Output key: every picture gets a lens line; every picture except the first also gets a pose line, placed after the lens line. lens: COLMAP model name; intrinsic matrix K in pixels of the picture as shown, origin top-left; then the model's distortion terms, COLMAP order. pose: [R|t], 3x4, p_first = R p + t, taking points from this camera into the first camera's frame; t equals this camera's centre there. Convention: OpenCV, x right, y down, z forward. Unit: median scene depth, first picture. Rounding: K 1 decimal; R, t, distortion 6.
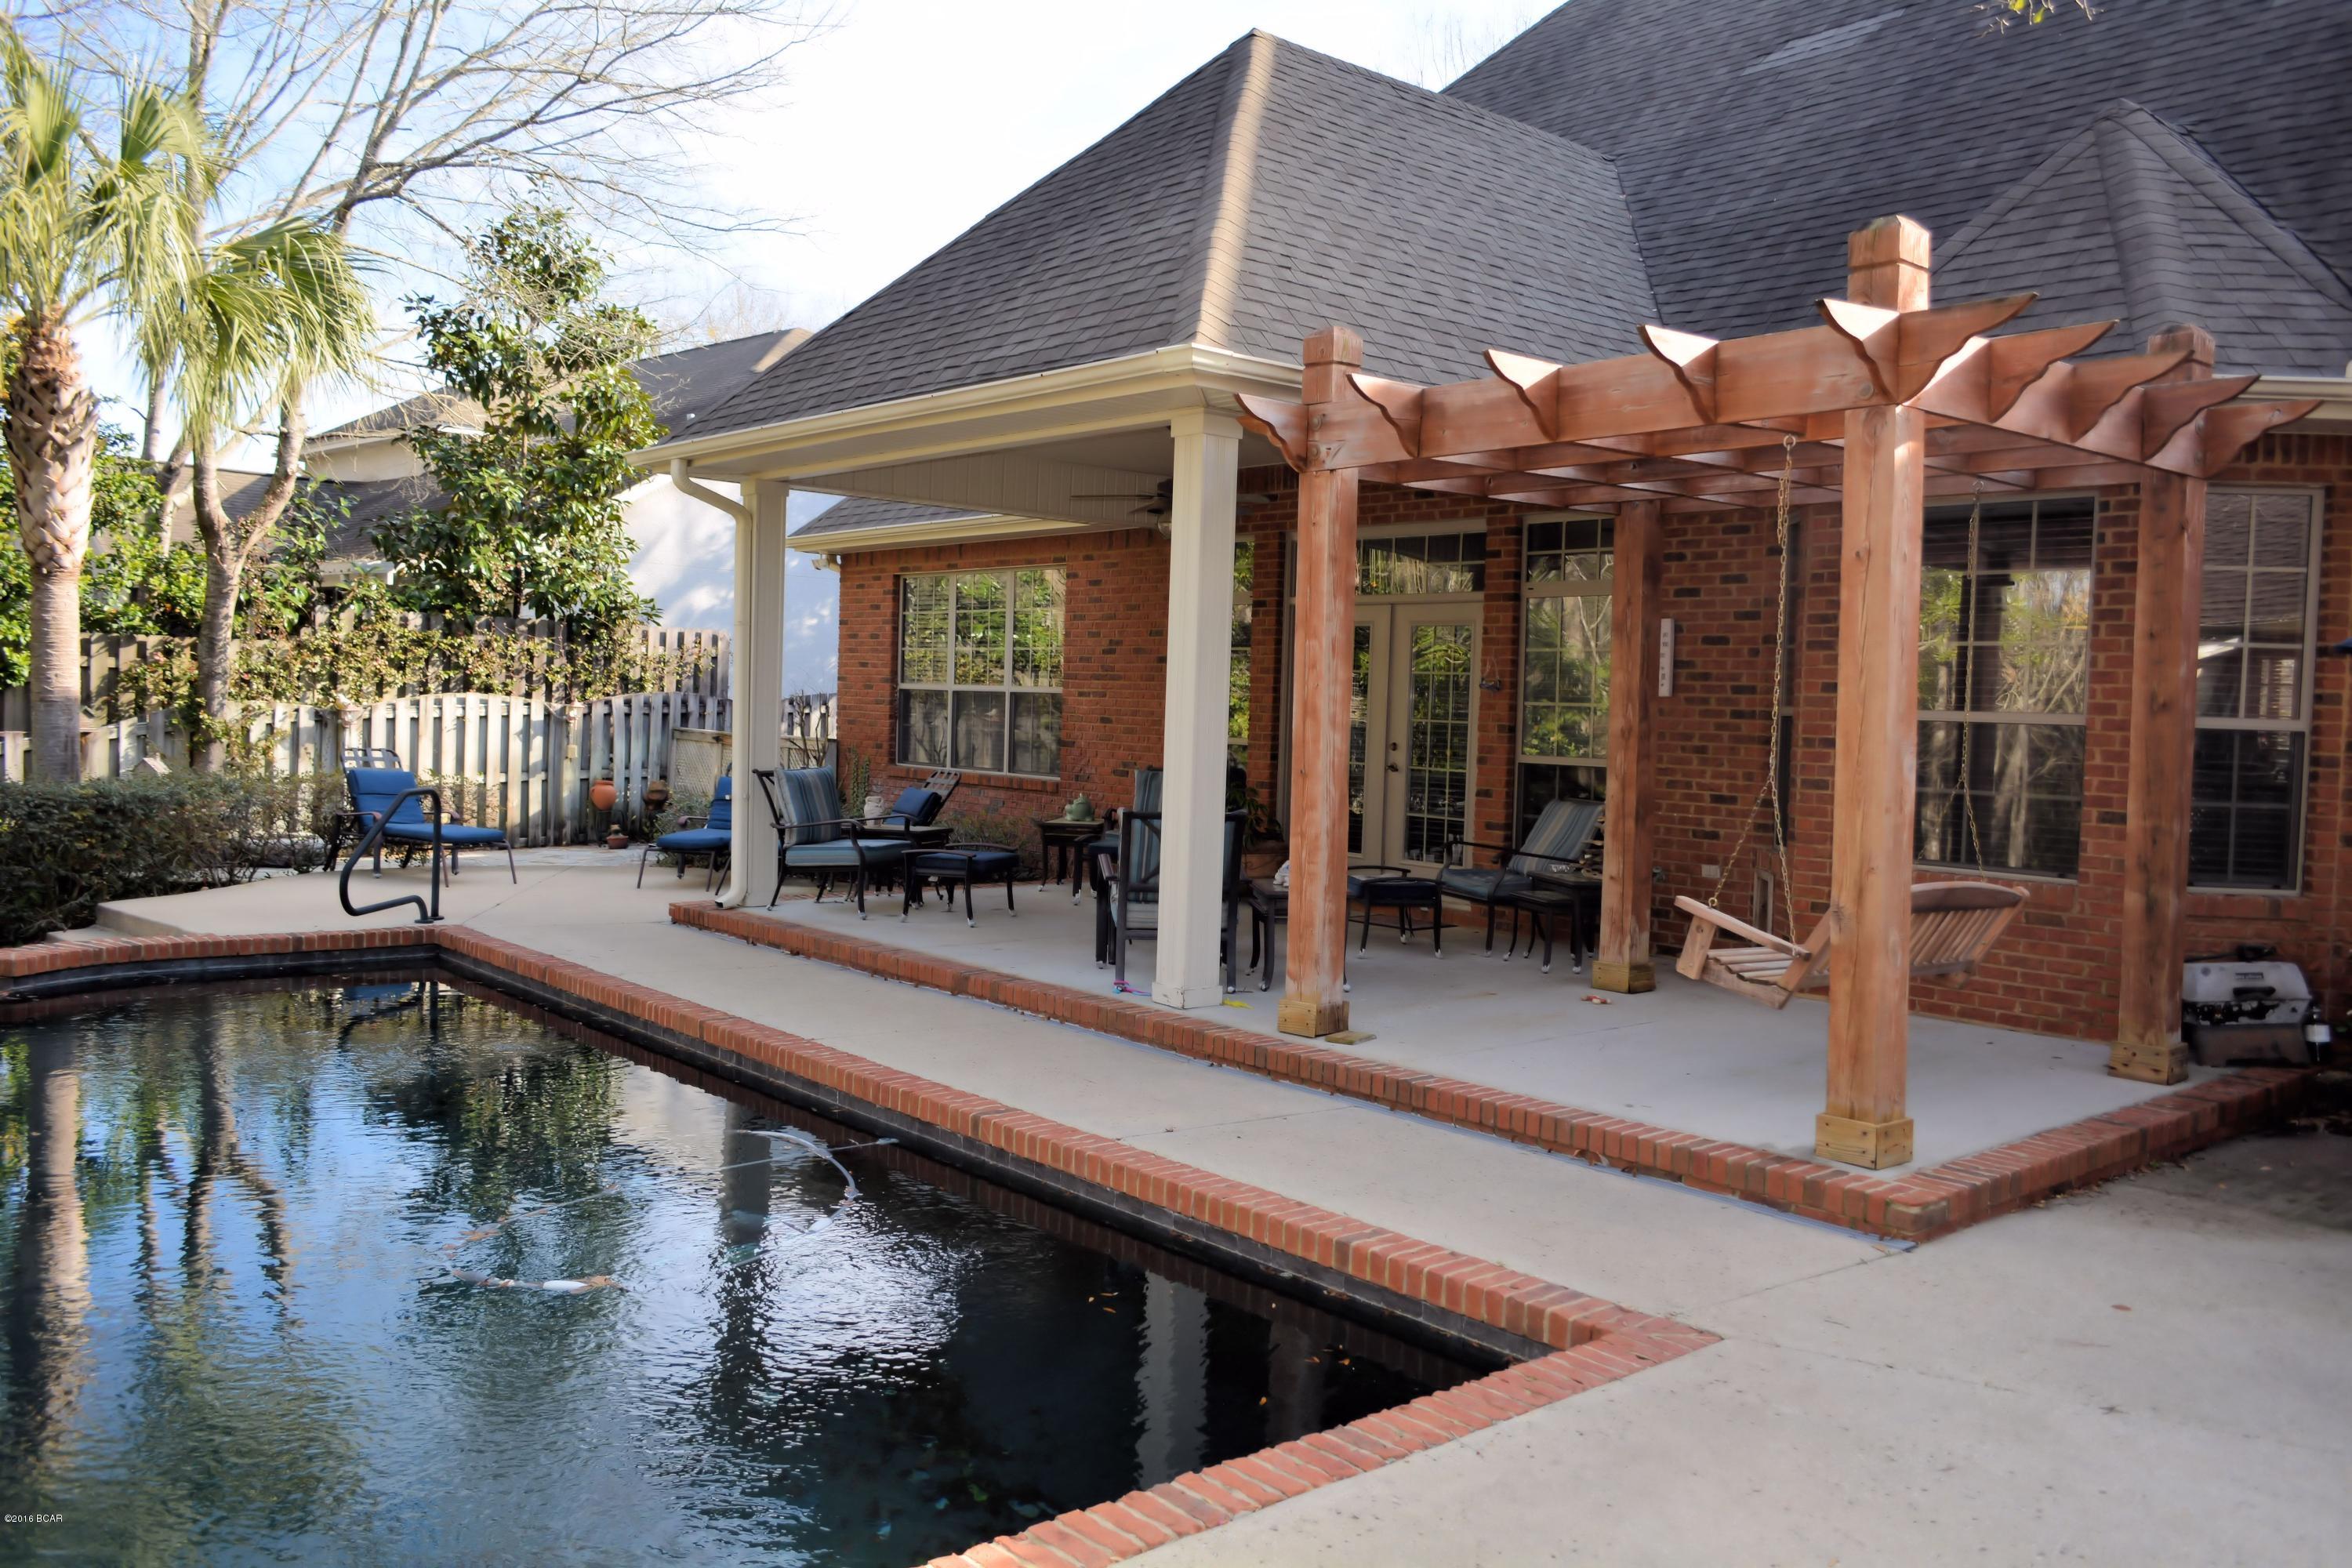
lens RADIAL K [[1849.0, 0, 1176.0], [0, 1849.0, 784.0], [0, 0, 1]] dist [-0.000751, -0.003847]
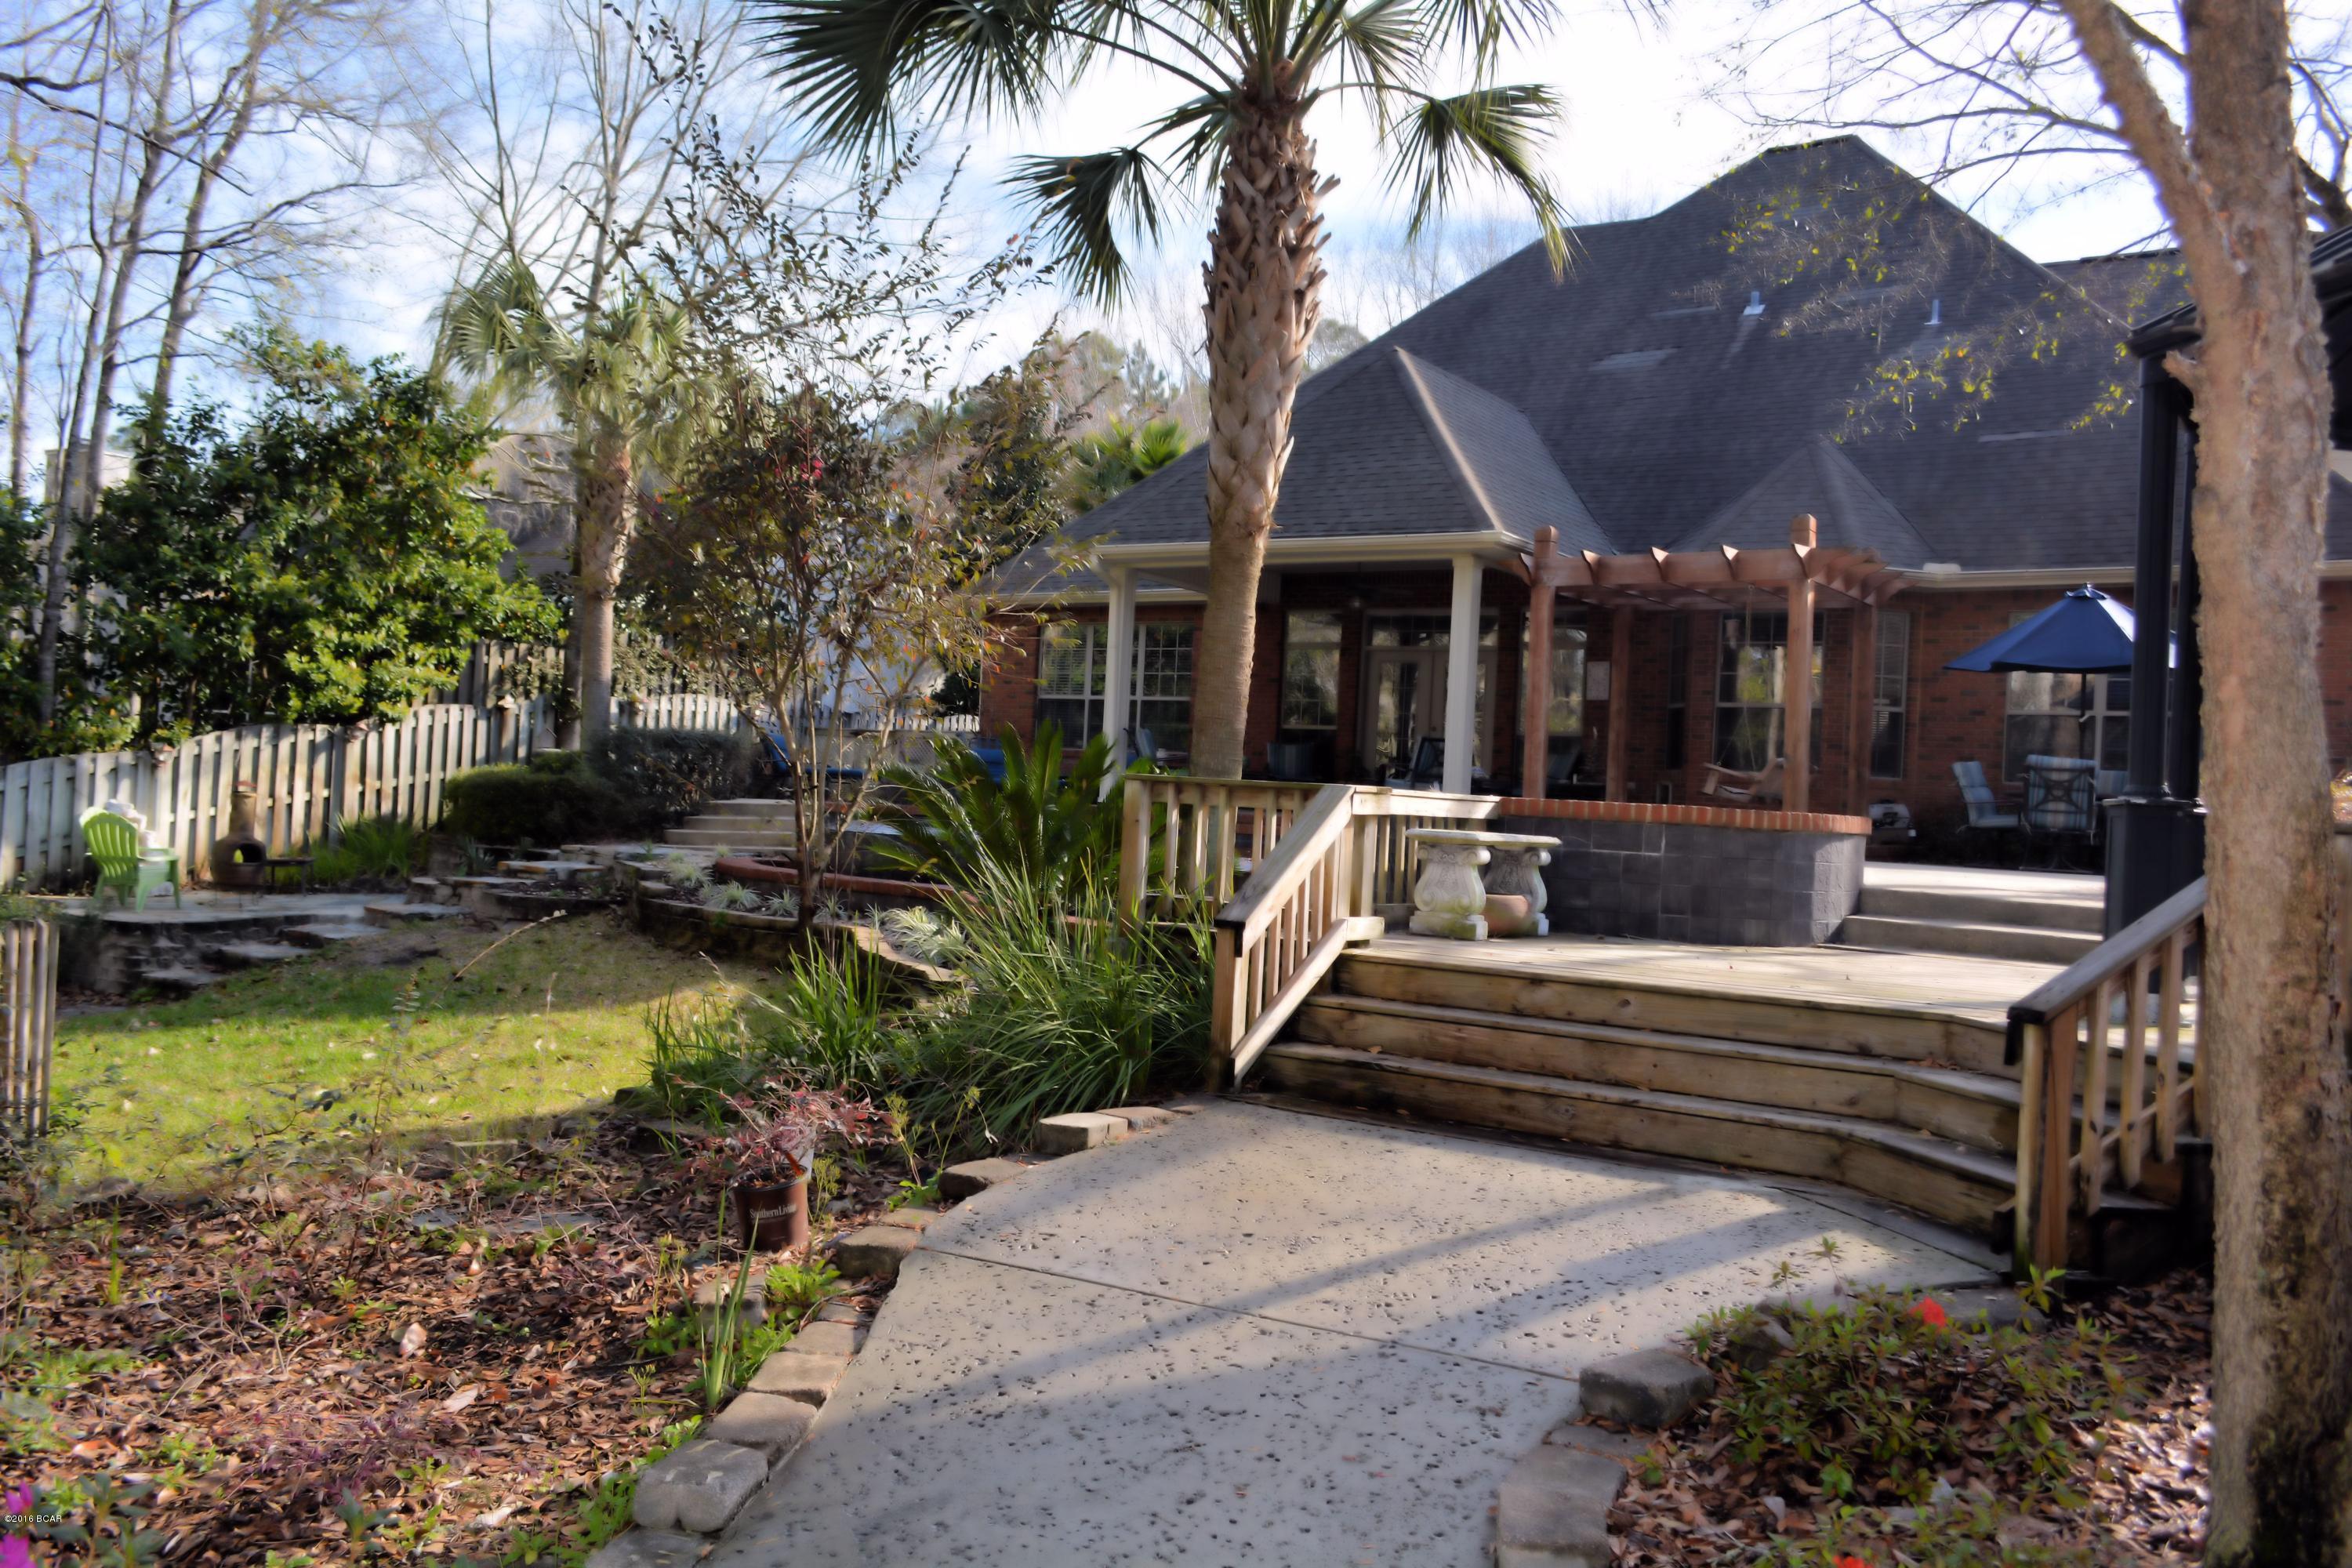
lens RADIAL K [[1849.0, 0, 1176.0], [0, 1849.0, 784.0], [0, 0, 1]] dist [-0.000751, -0.003847]
pose [[0.965450, 0.019741, 0.259838, -0.891640], [-0.009851, 0.999179, -0.039309, 0.161757], [-0.260401, 0.035391, 0.964852, -1.033734]]
